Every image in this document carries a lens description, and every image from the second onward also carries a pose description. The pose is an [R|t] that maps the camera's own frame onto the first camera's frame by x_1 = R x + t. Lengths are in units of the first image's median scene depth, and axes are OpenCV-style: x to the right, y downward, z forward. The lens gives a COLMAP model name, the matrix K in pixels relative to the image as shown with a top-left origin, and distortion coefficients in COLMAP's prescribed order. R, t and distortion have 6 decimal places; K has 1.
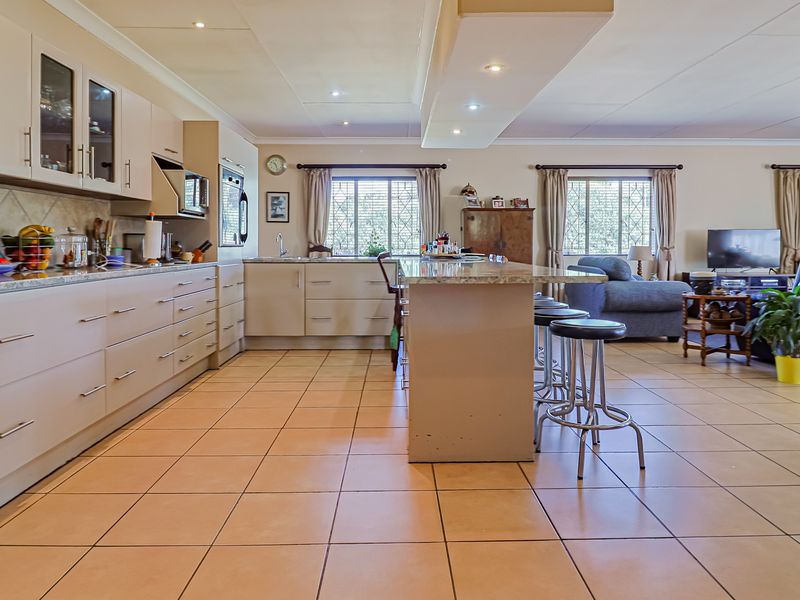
lens RADIAL K [[560.2, 0, 400.8], [0, 560.2, 250.7], [0, 0, 1]] dist [-0.007984, -0.003938]
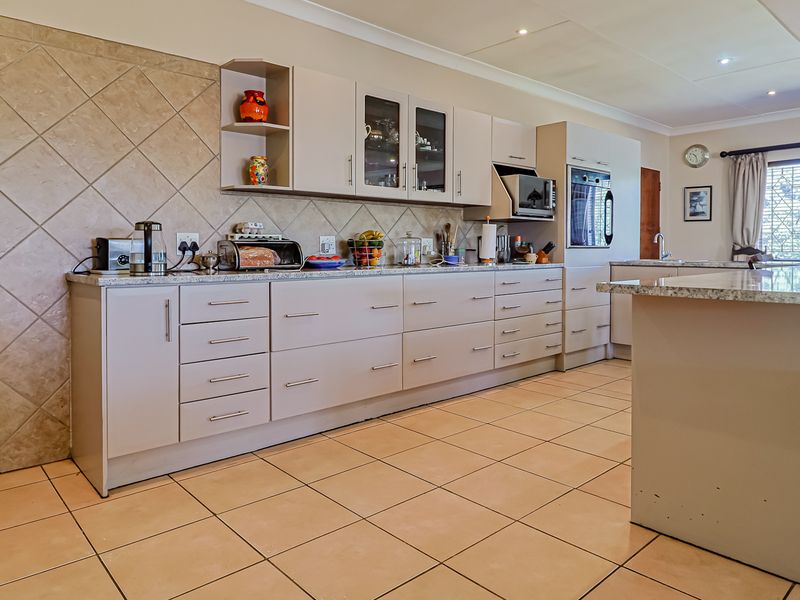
lens RADIAL K [[547.8, 0, 403.8], [0, 547.8, 253.9], [0, 0, 1]] dist [-0.003732, -0.003068]
pose [[0.660517, 0.005917, -0.750787, 0.184406], [-0.005470, 0.999980, 0.003068, 0.001725], [0.750791, 0.002080, 0.660537, 0.125463]]
